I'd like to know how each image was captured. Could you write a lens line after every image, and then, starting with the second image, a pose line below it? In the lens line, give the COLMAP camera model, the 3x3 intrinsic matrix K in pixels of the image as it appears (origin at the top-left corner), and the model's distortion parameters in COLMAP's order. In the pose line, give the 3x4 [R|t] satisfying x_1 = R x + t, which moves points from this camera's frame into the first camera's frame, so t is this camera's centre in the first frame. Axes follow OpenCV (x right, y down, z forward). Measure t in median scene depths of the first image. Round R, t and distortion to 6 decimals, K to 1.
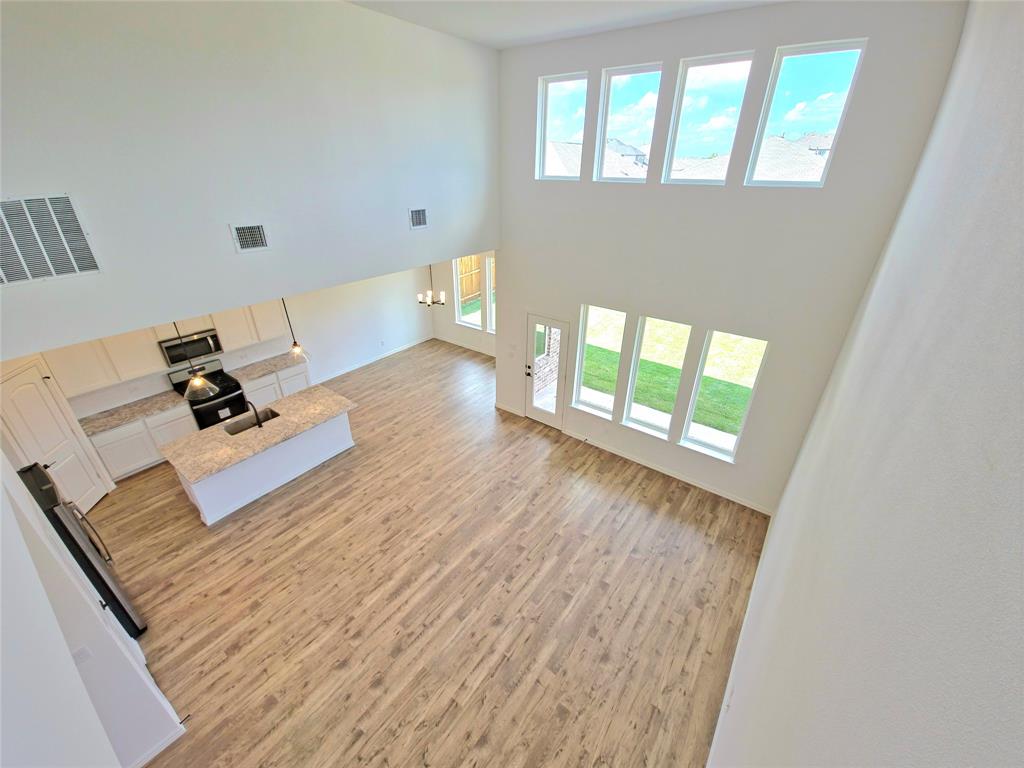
lens RADIAL K [[416.0, 0, 512.1], [0, 416.0, 386.3], [0, 0, 1]] dist [0.014451, -0.006972]
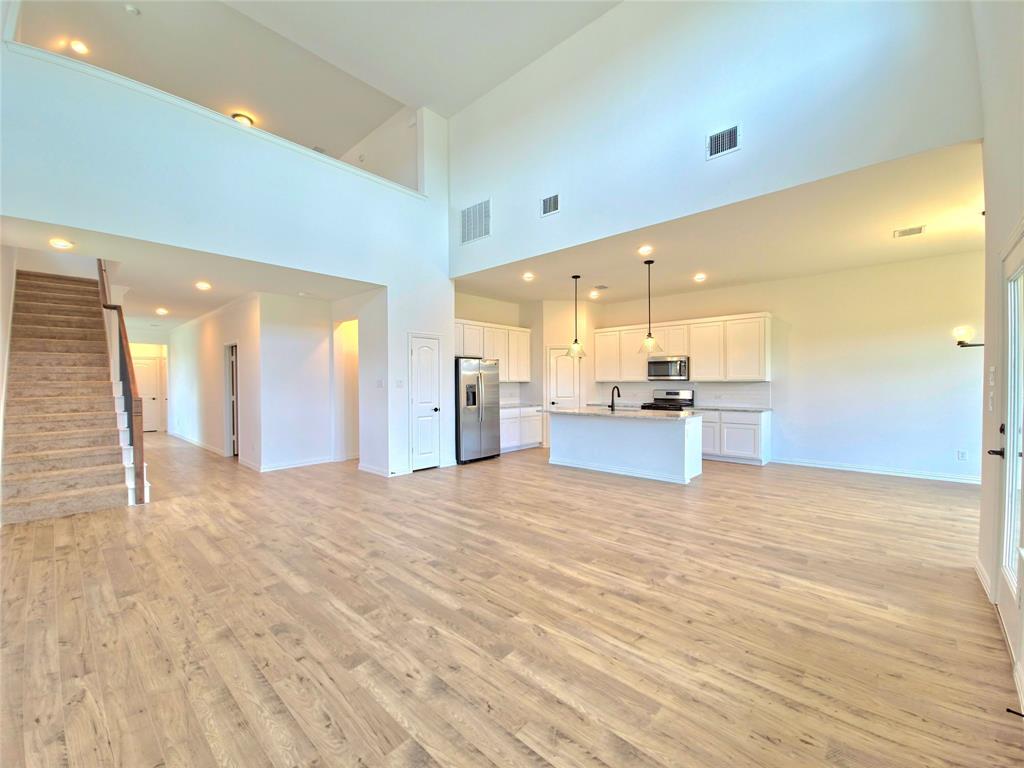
lens RADIAL K [[416.0, 0, 512.1], [0, 416.0, 386.3], [0, 0, 1]] dist [0.014451, -0.006972]
pose [[-0.101254, 0.002301, -0.994858, 0.592531], [-0.463016, 0.884985, 0.049171, 0.128618], [0.880547, 0.465614, -0.088543, 0.993981]]
